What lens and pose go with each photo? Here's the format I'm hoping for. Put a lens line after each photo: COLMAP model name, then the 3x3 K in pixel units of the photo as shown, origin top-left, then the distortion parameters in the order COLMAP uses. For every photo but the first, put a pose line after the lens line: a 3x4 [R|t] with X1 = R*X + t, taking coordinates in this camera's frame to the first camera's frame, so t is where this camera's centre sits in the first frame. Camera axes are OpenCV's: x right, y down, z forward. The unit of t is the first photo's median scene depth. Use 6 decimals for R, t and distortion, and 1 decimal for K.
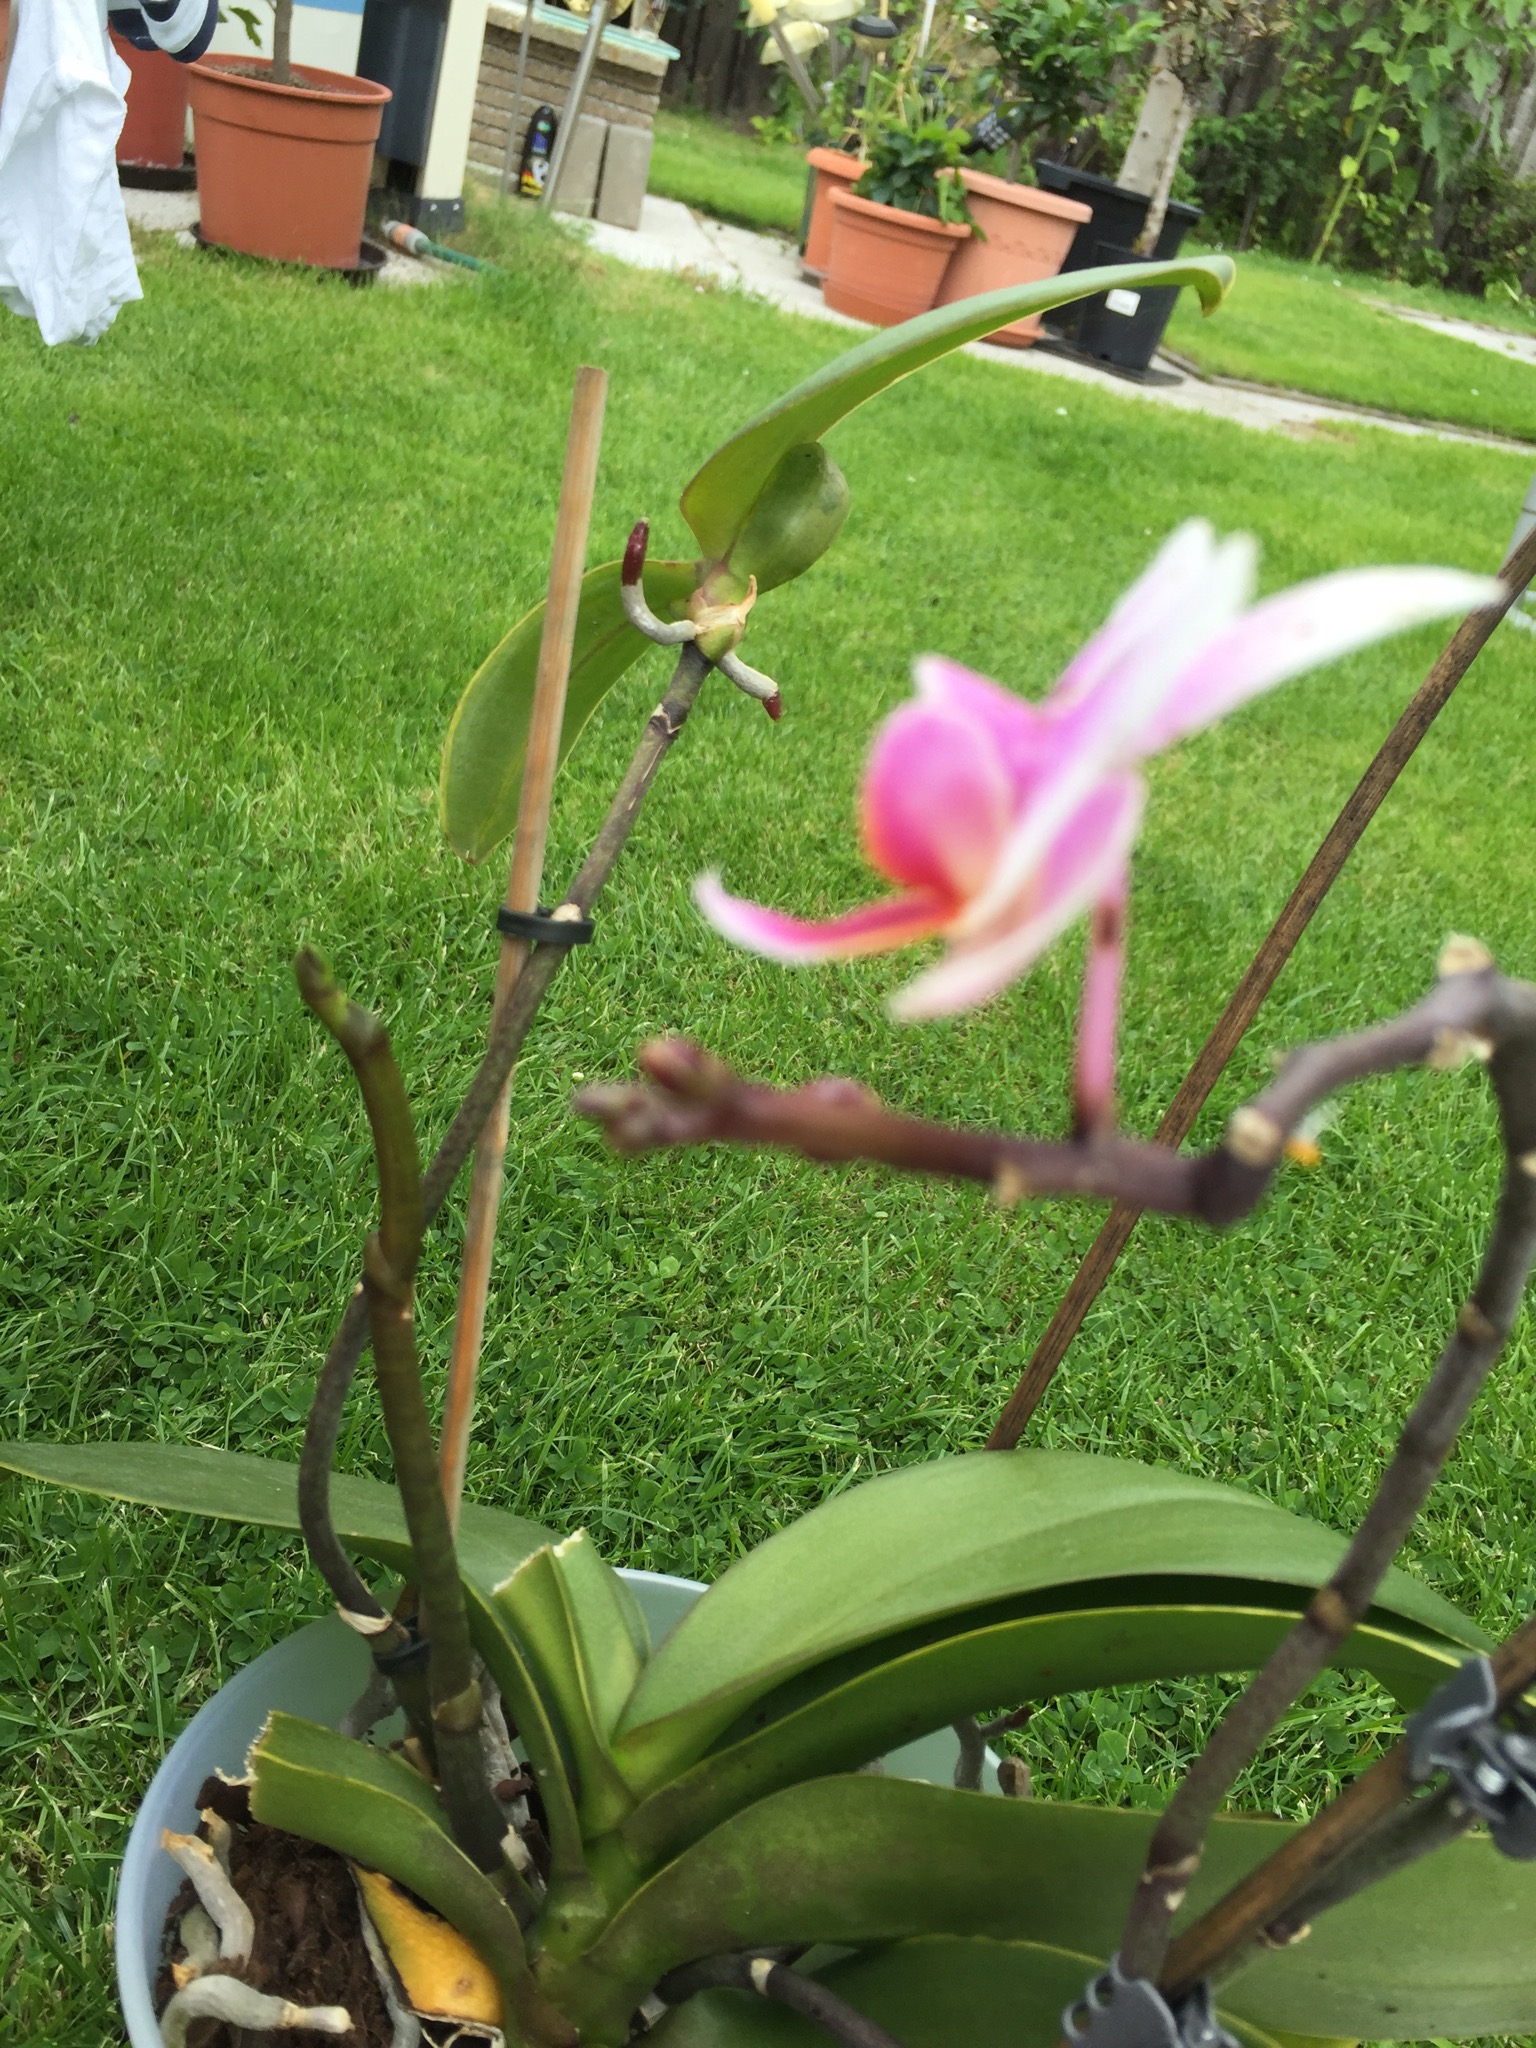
lens RADIAL K [[1696.1, 0, 773.1], [0, 1696.1, 1065.6], [0, 0, 1]] dist [0.067592, -0.086609]
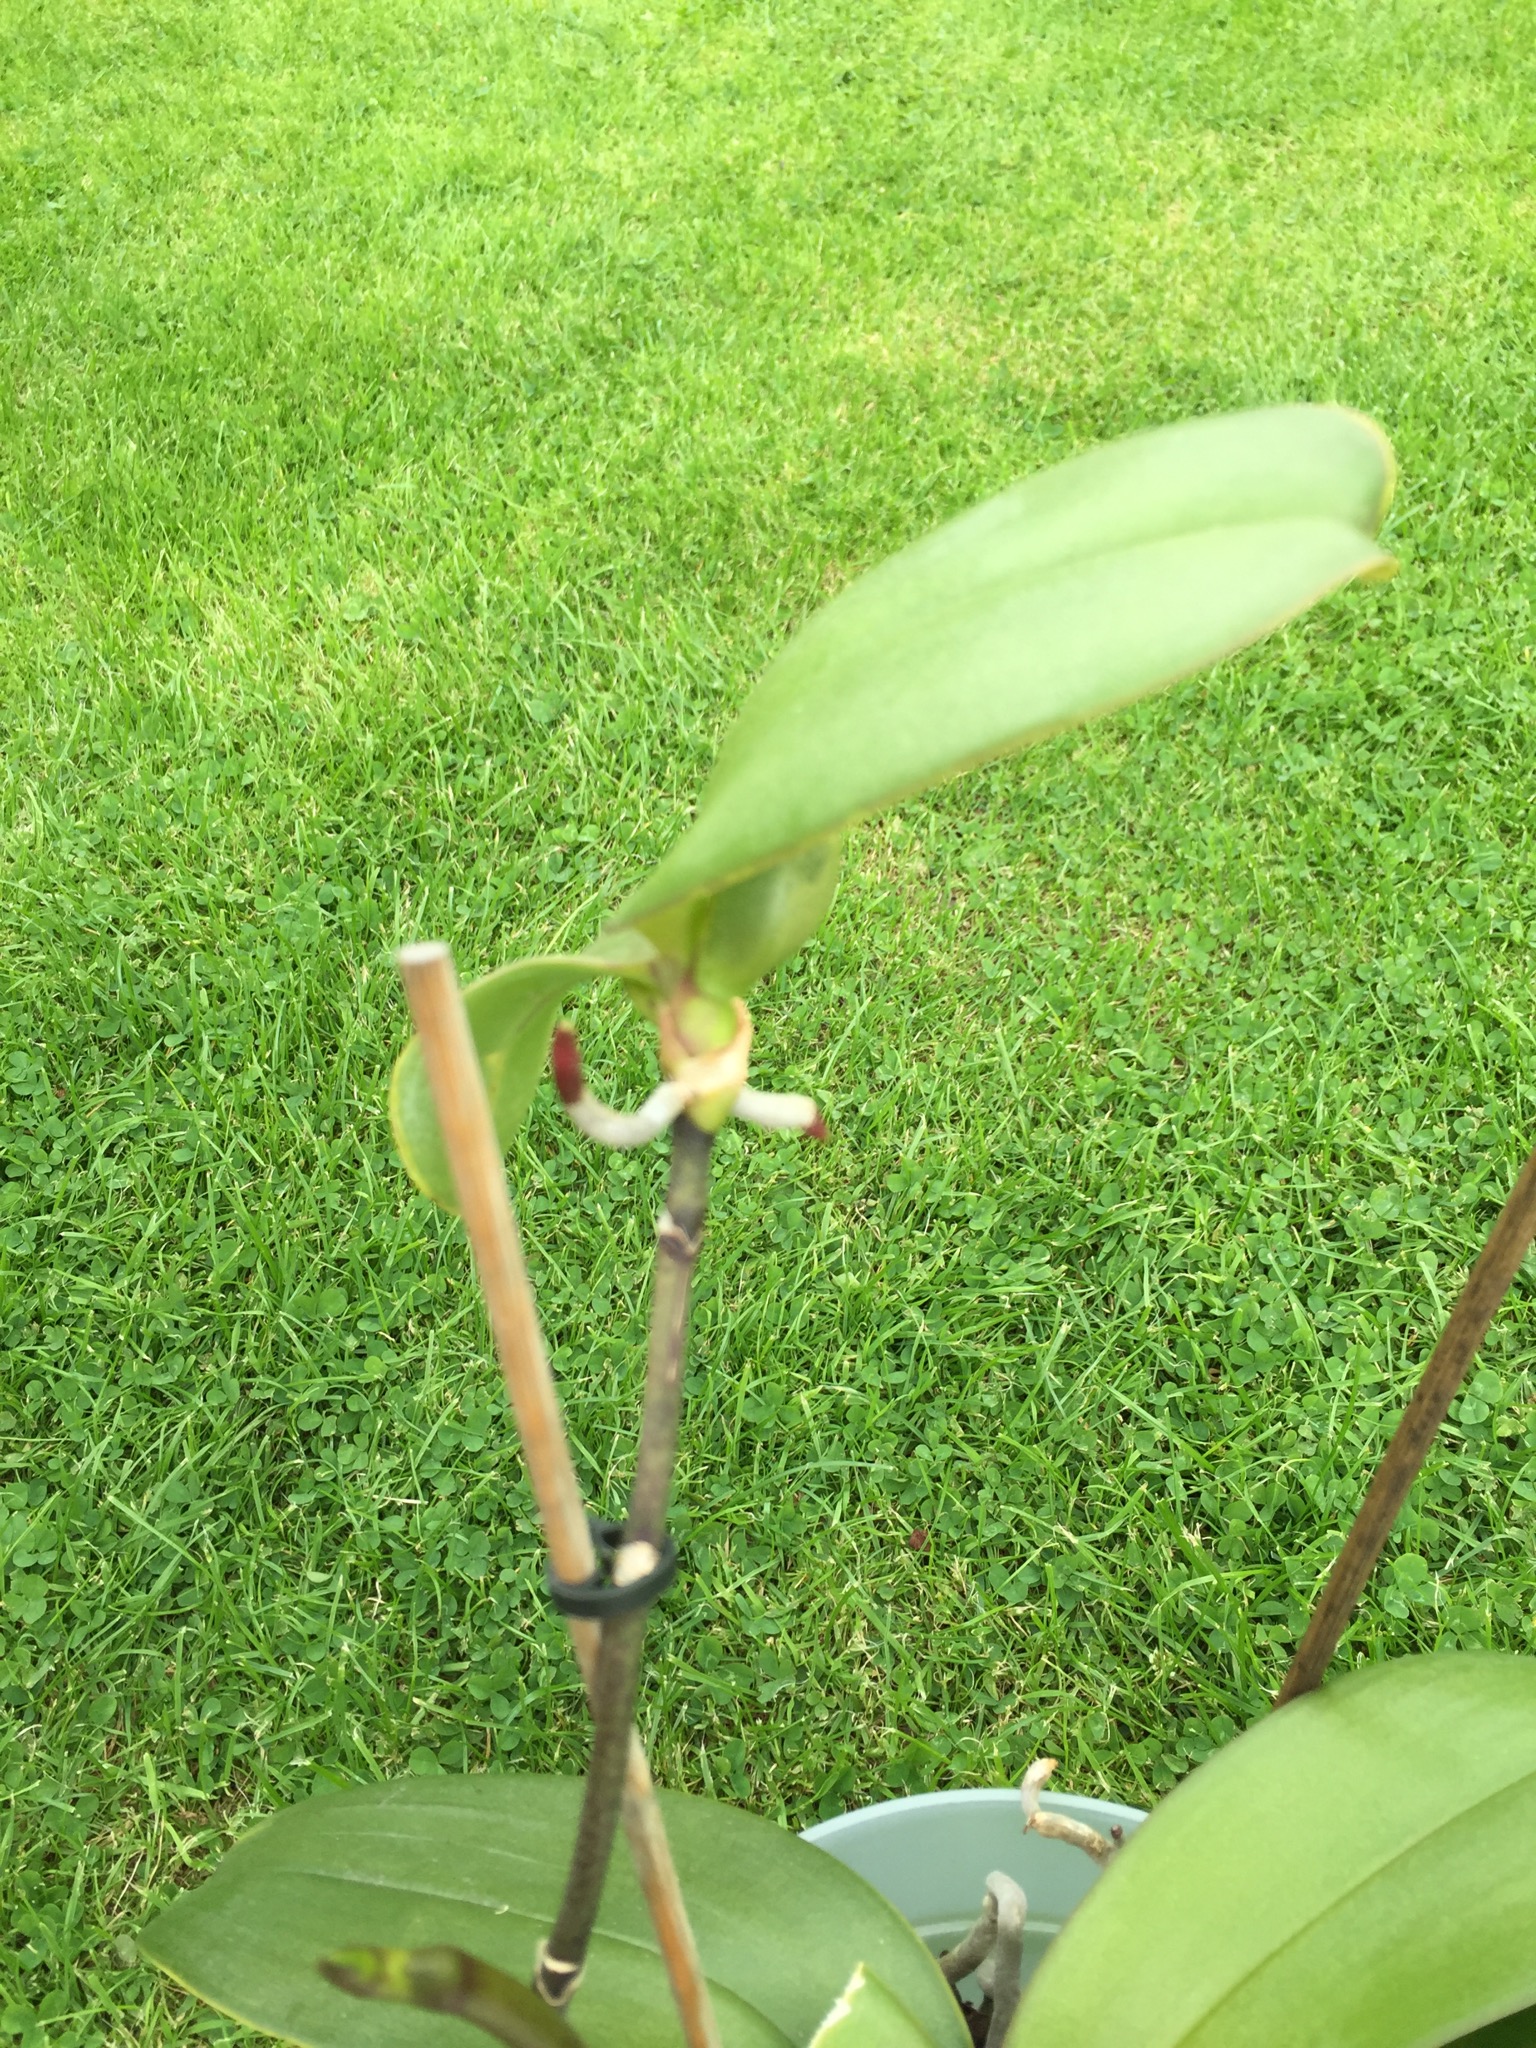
lens RADIAL K [[1696.1, 0, 773.1], [0, 1696.1, 1065.6], [0, 0, 1]] dist [0.067592, -0.086609]
pose [[0.956857, -0.274200, -0.096115, 0.020408], [0.290157, 0.919110, 0.266546, -0.150271], [0.015253, -0.282935, 0.959018, 0.117830]]
